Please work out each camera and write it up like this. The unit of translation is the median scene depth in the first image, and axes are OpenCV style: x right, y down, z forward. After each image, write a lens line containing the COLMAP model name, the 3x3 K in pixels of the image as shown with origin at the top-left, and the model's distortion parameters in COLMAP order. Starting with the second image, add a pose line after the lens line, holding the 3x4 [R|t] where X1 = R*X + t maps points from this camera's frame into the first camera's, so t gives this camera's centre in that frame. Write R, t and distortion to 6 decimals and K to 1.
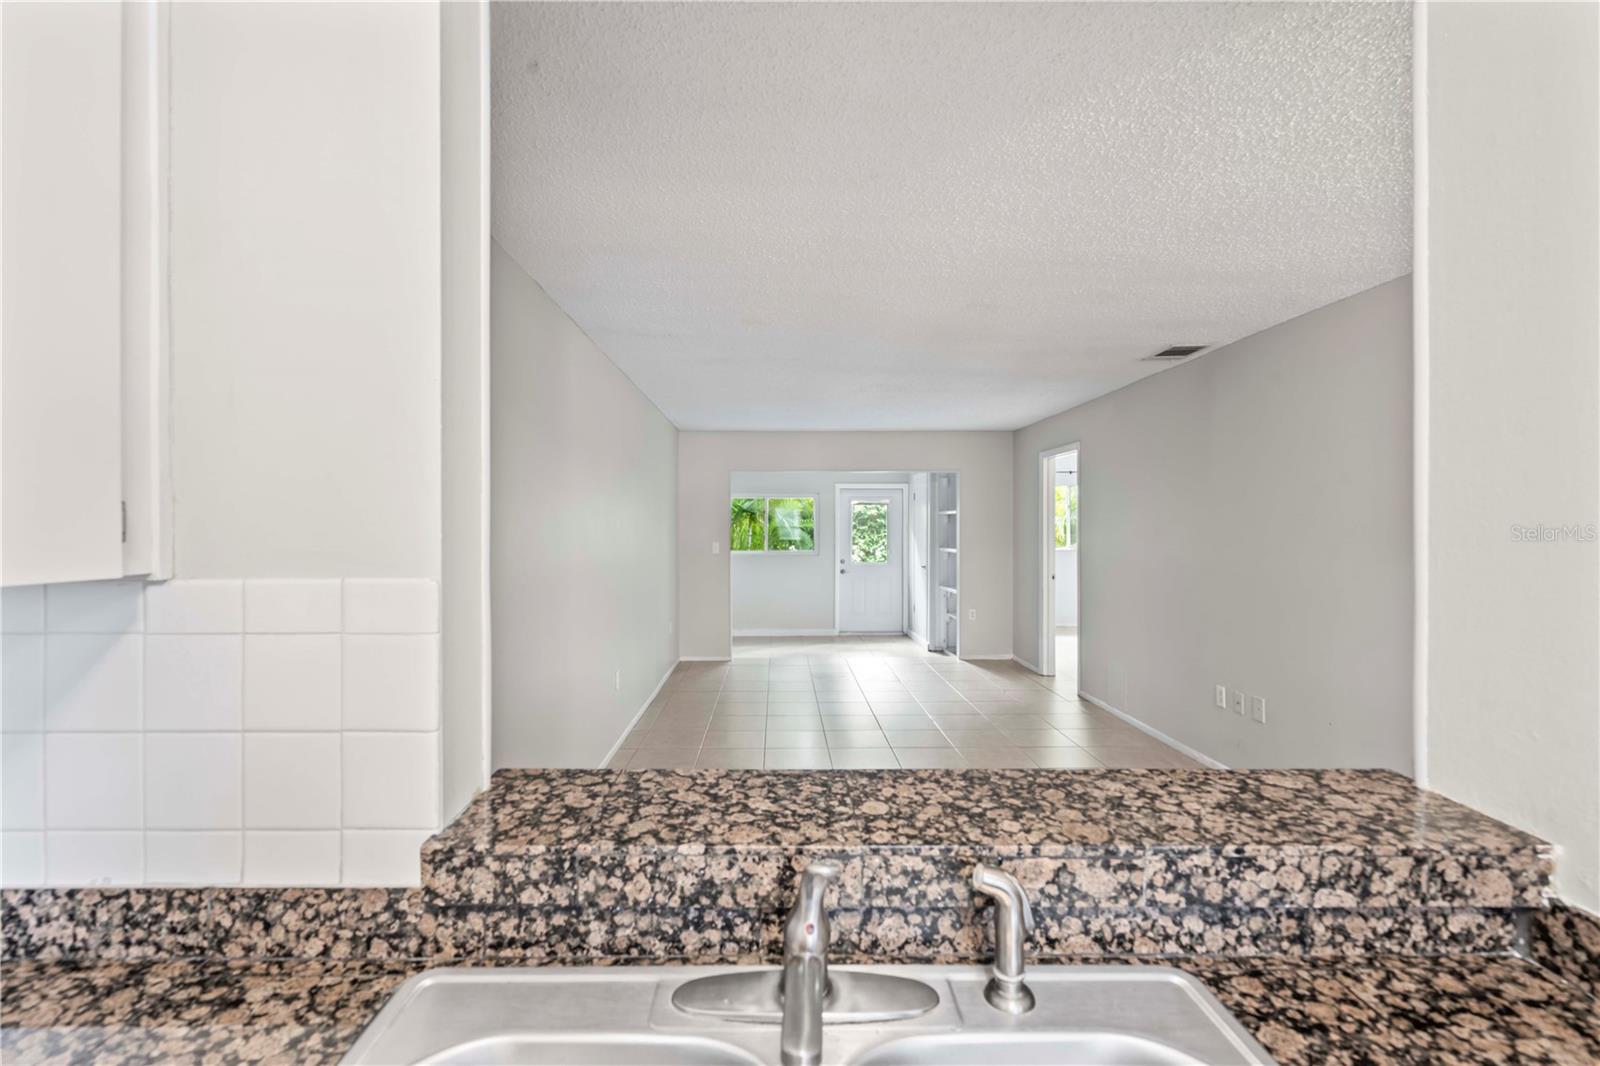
lens RADIAL K [[732.8, 0, 788.1], [0, 732.8, 524.4], [0, 0, 1]] dist [-0.003203, -0.000269]
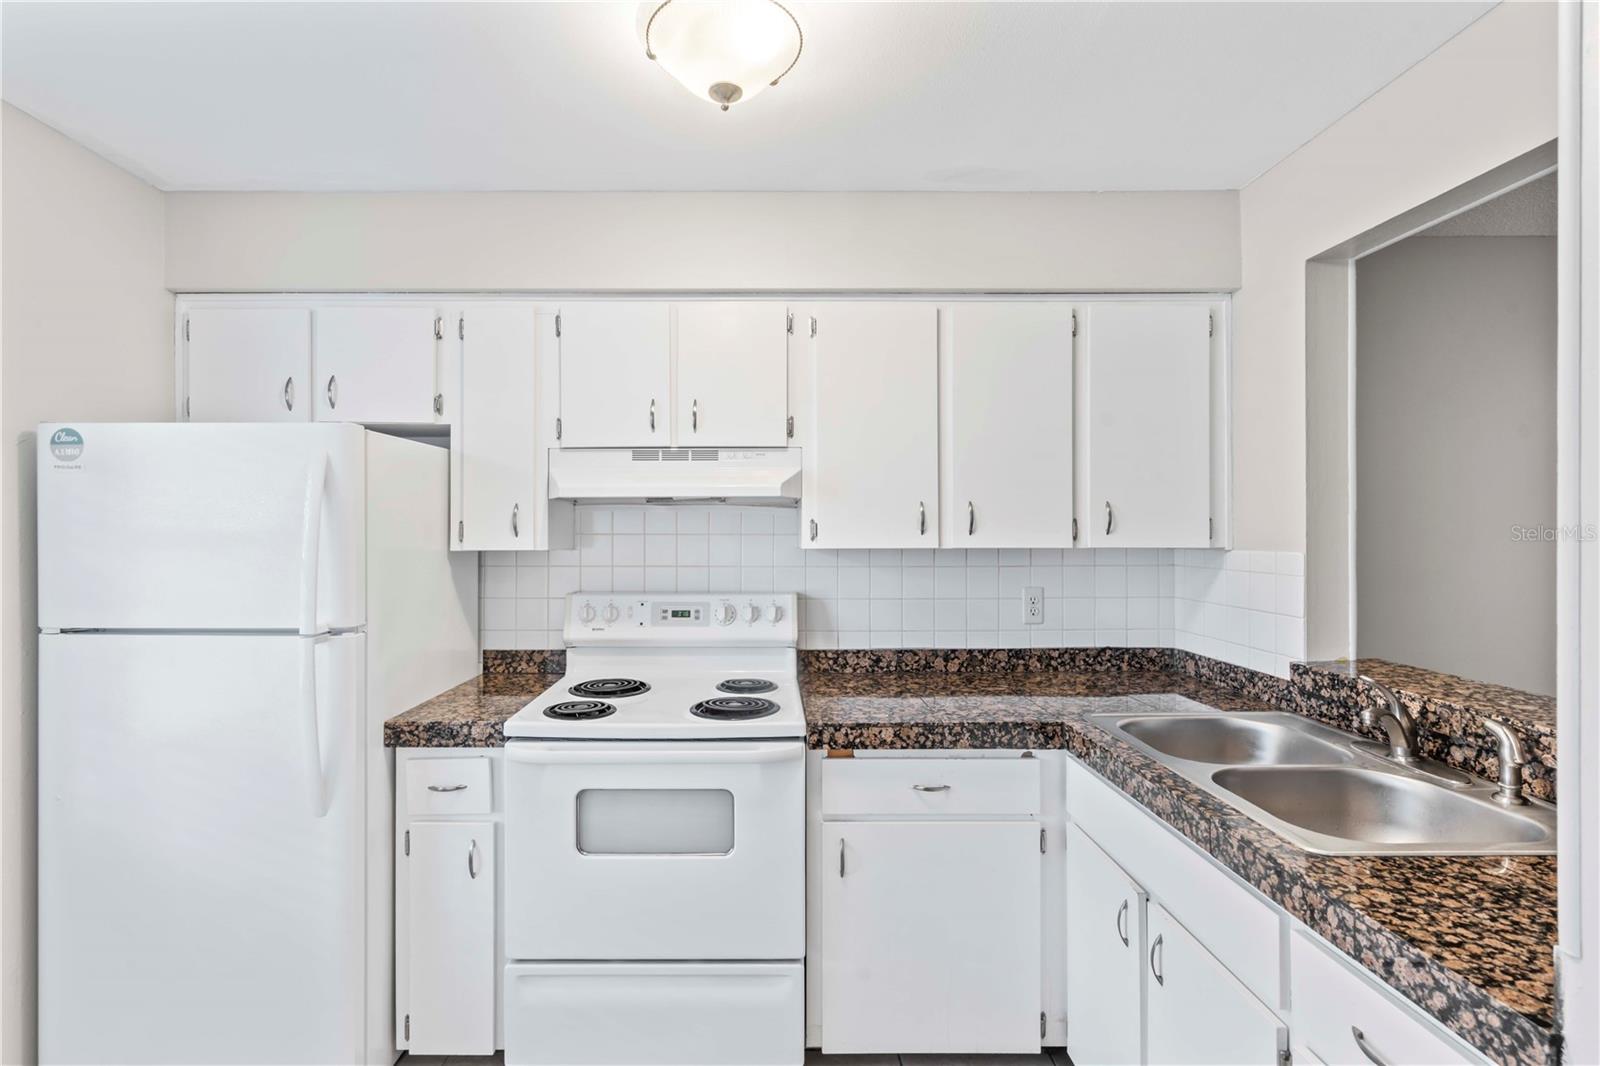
lens RADIAL K [[736.1, 0, 768.6], [0, 736.1, 530.2], [0, 0, 1]] dist [-0.001264, 0.000896]
pose [[-0.010653, -0.000227, -0.999943, 1.897960], [0.005289, 0.999986, -0.000283, -0.004802], [0.999929, -0.005292, -0.010652, -0.679442]]
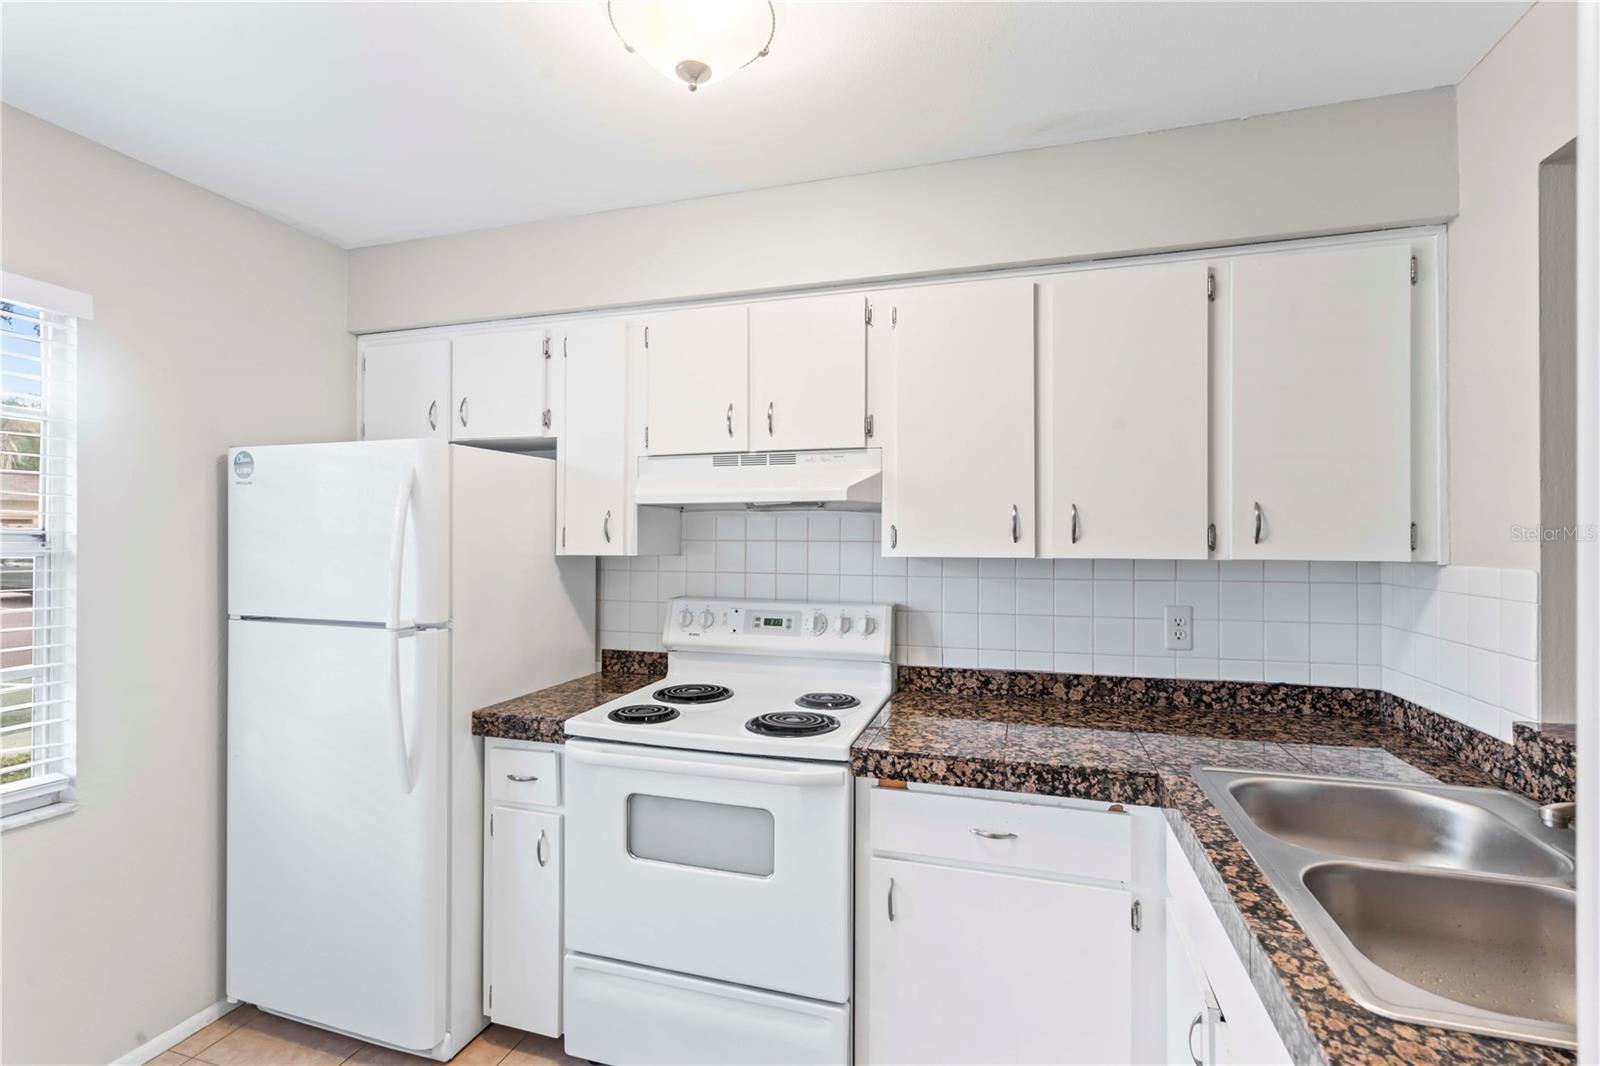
lens RADIAL K [[724.4, 0, 800.0], [0, 724.4, 533.0], [0, 0, 1]] dist [0.000184, 0.001073]
pose [[-0.305147, -0.005984, -0.952287, 1.622946], [0.002077, 0.999974, -0.006949, -0.001466], [0.952303, -0.004098, -0.305126, -0.089211]]
